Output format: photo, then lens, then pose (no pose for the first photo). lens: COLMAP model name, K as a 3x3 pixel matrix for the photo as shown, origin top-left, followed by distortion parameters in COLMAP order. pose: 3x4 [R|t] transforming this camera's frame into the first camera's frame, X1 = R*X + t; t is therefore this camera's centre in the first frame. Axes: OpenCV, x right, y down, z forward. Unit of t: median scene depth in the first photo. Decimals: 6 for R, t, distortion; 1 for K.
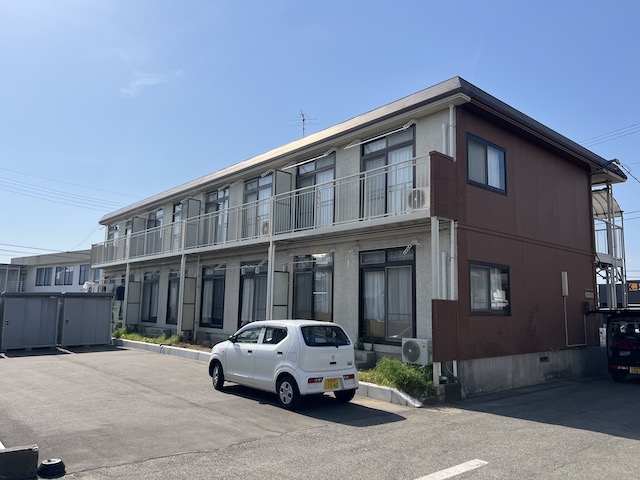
lens RADIAL K [[480.7, 0, 320.0], [0, 480.7, 240.0], [0, 0, 1]] dist [0.003806, -0.006264]
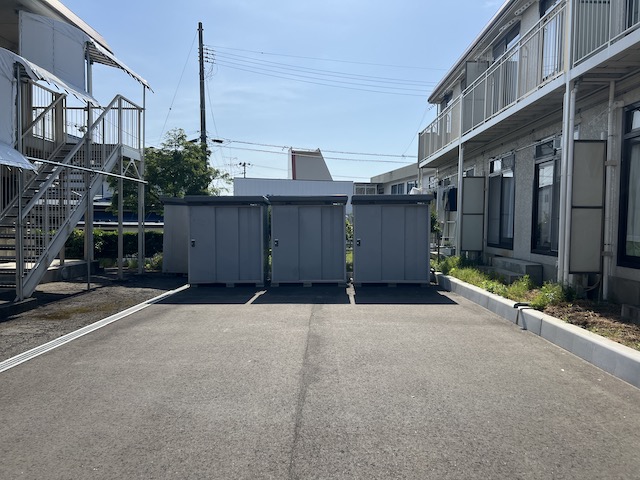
lens RADIAL K [[480.7, 0, 320.0], [0, 480.7, 240.0], [0, 0, 1]] dist [0.003806, -0.006264]
pose [[0.742848, 0.018096, -0.669216, -0.160898], [0.090109, 0.987835, 0.126736, 0.084085], [0.663368, -0.154448, 0.732180, 0.527600]]
